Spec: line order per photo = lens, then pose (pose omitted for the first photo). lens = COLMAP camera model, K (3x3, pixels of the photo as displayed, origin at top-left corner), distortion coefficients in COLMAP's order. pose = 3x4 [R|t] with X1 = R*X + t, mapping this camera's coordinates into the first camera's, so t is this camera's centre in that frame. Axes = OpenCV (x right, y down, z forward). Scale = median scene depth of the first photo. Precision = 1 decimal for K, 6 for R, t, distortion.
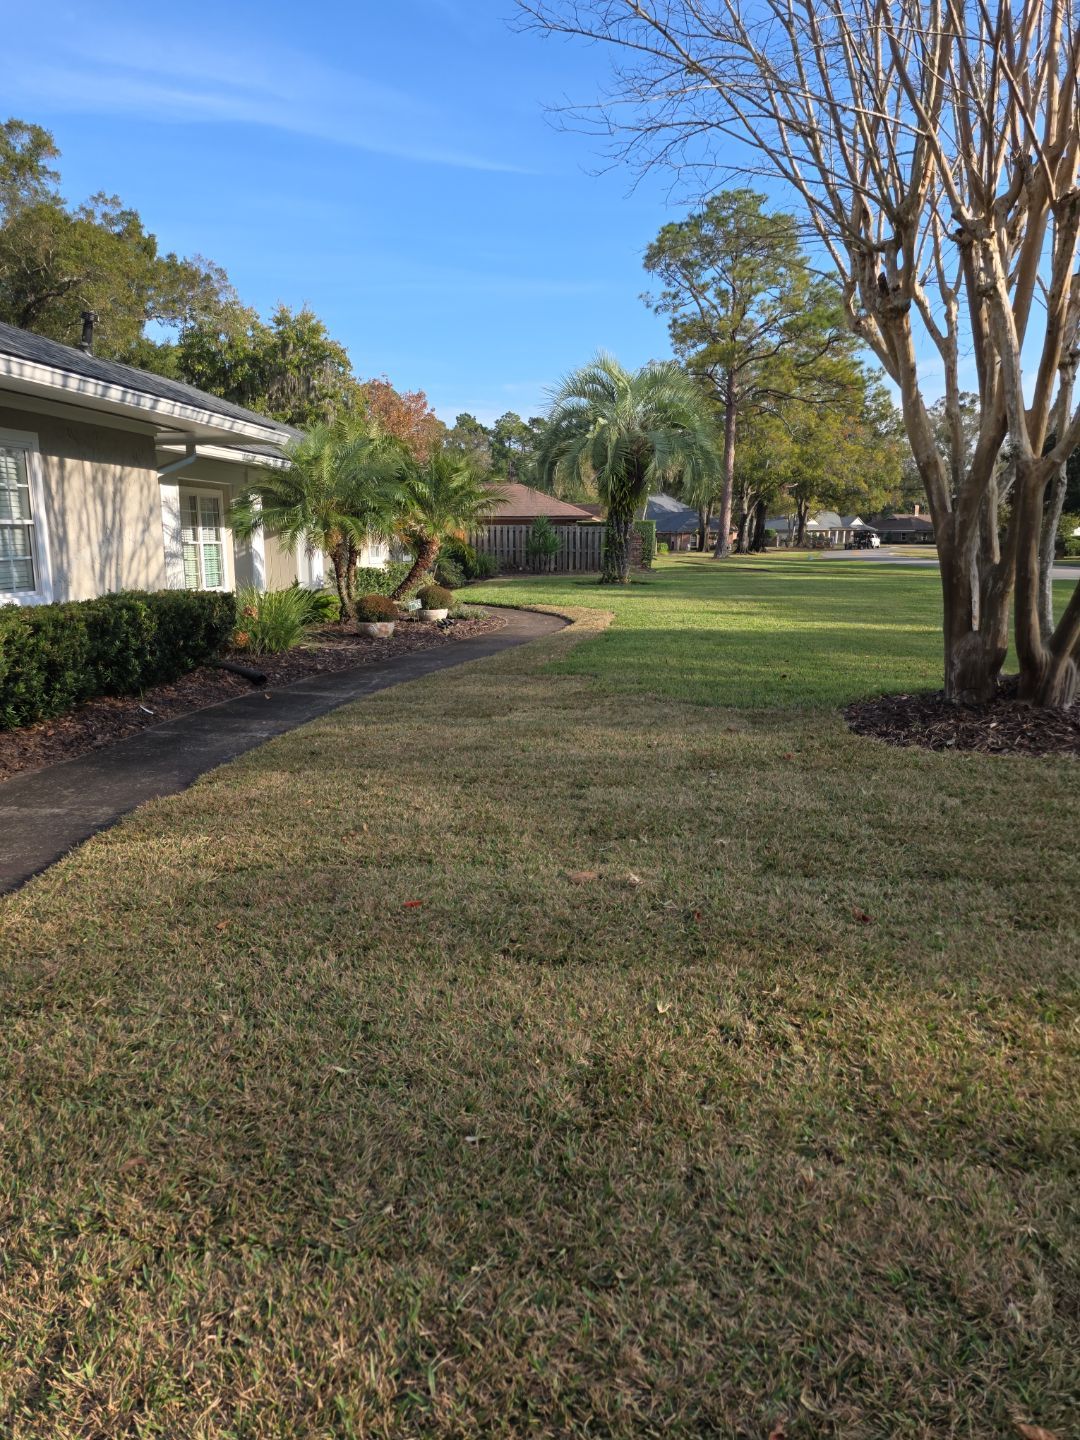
lens RADIAL K [[992.6, 0, 541.2], [0, 992.6, 731.4], [0, 0, 1]] dist [0.054735, -0.037314]
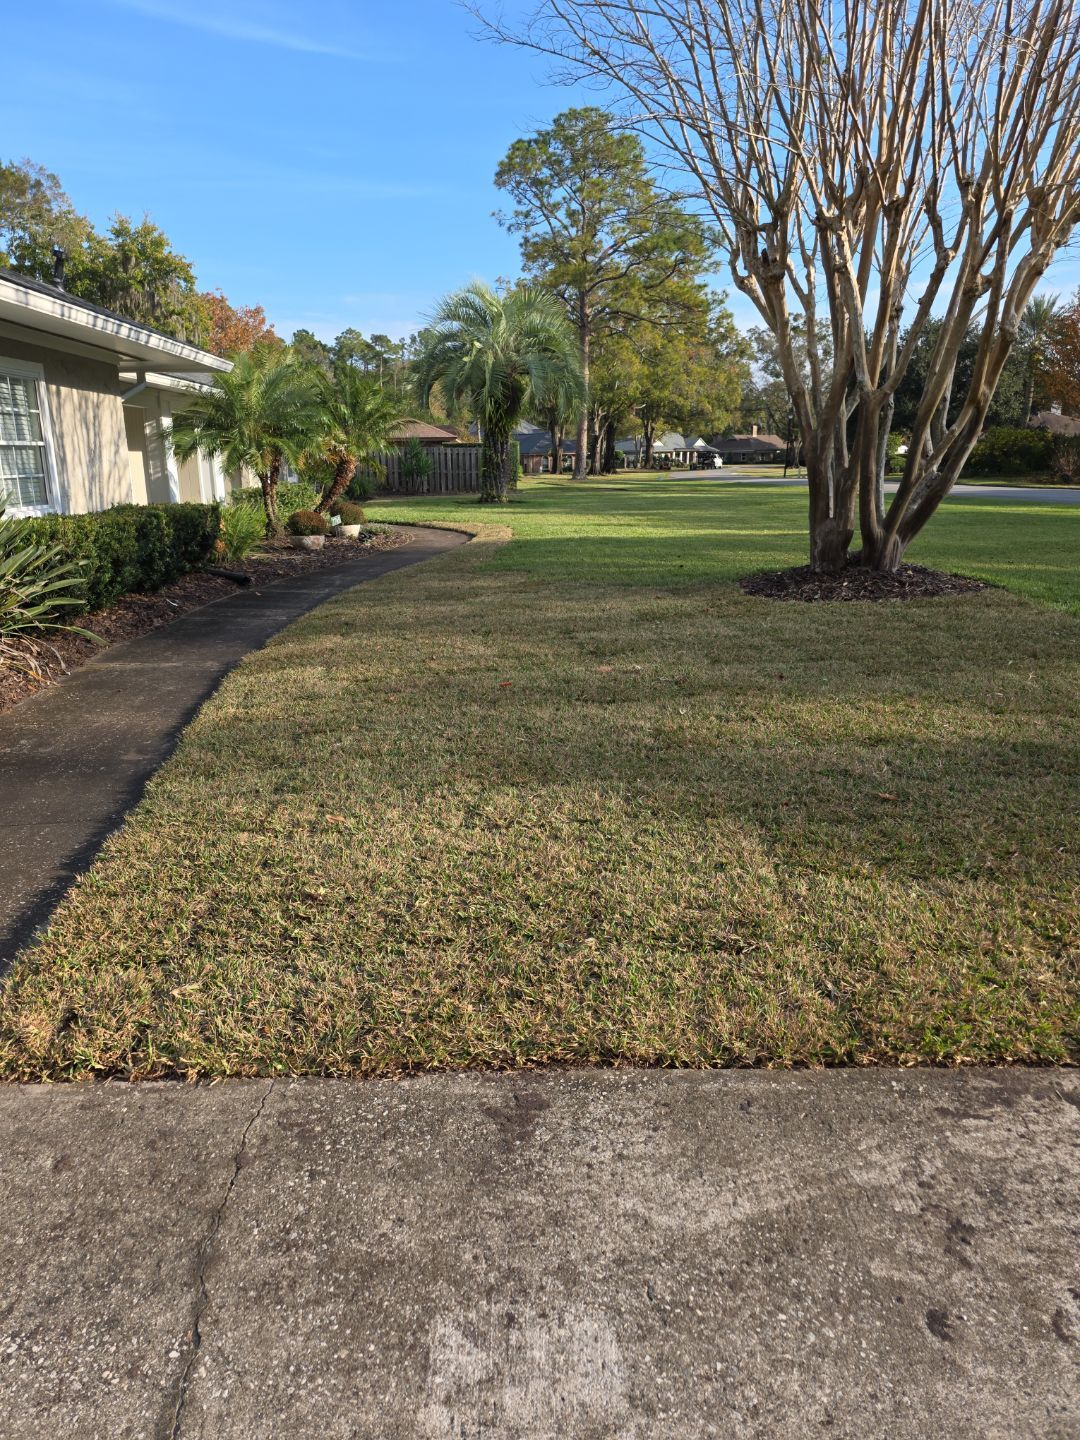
lens RADIAL K [[992.6, 0, 520.3], [0, 992.6, 734.9], [0, 0, 1]] dist [0.054735, -0.037314]
pose [[0.991365, -0.044897, 0.123205, -0.043259], [0.035456, 0.996340, 0.077782, 0.018606], [-0.126246, -0.072742, 0.989328, -0.081403]]
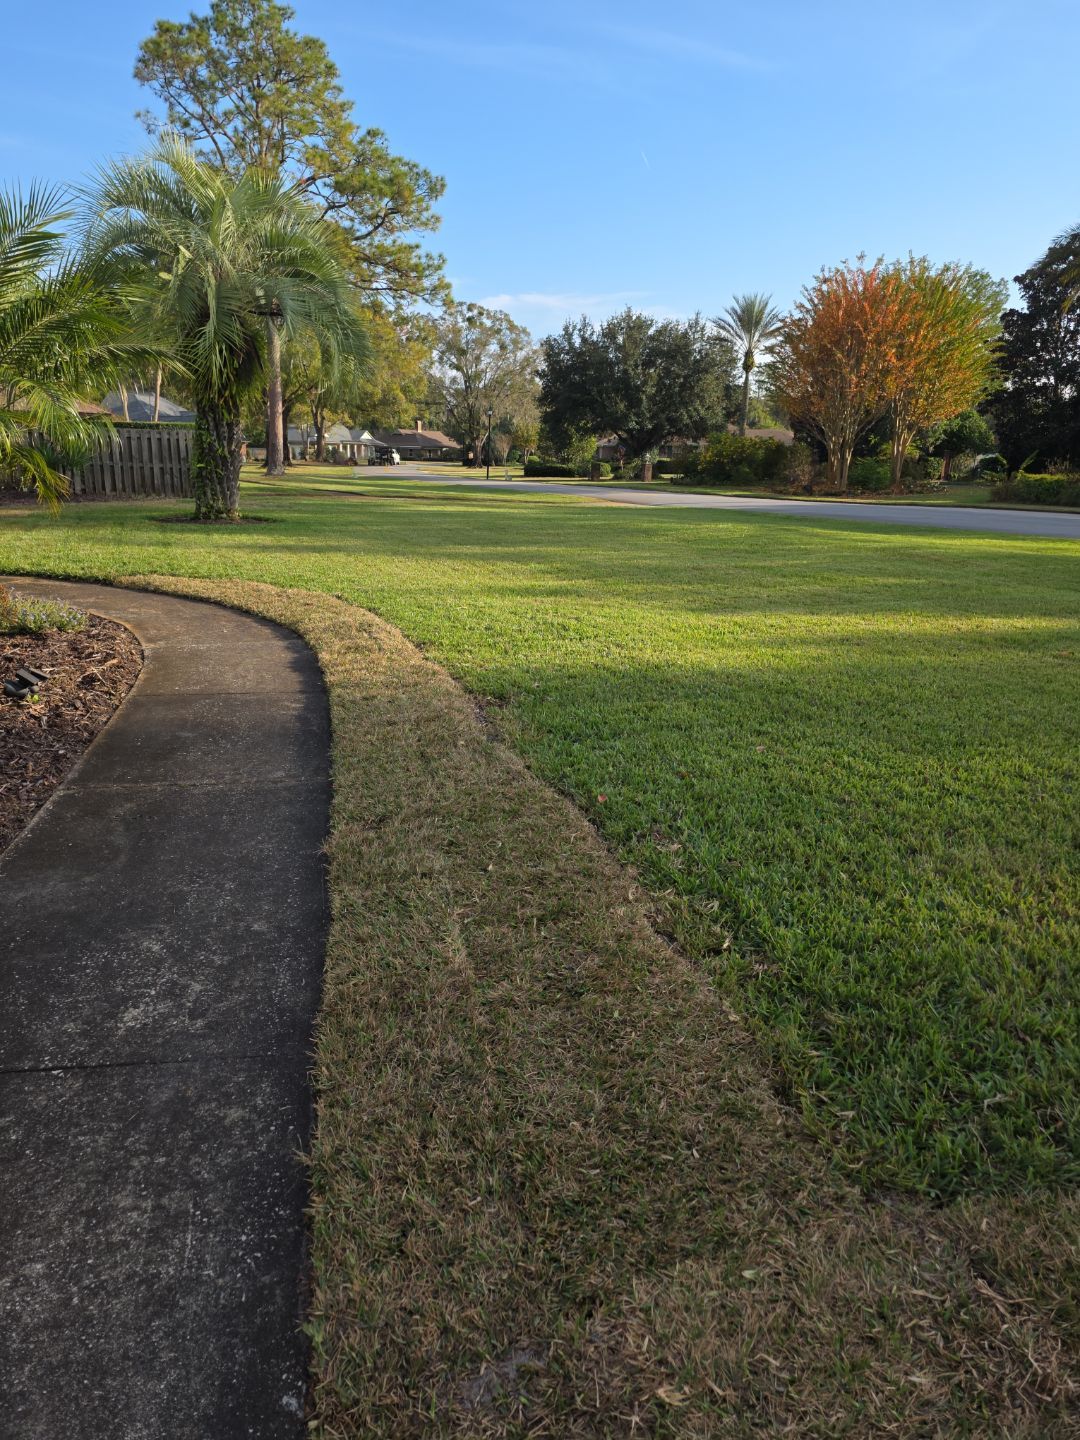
lens RADIAL K [[992.6, 0, 538.6], [0, 992.6, 739.4], [0, 0, 1]] dist [0.054735, -0.037314]
pose [[0.884520, -0.111374, 0.453013, -0.059337], [0.070150, 0.991796, 0.106865, -0.067073], [-0.461198, -0.062745, 0.885076, 0.339805]]
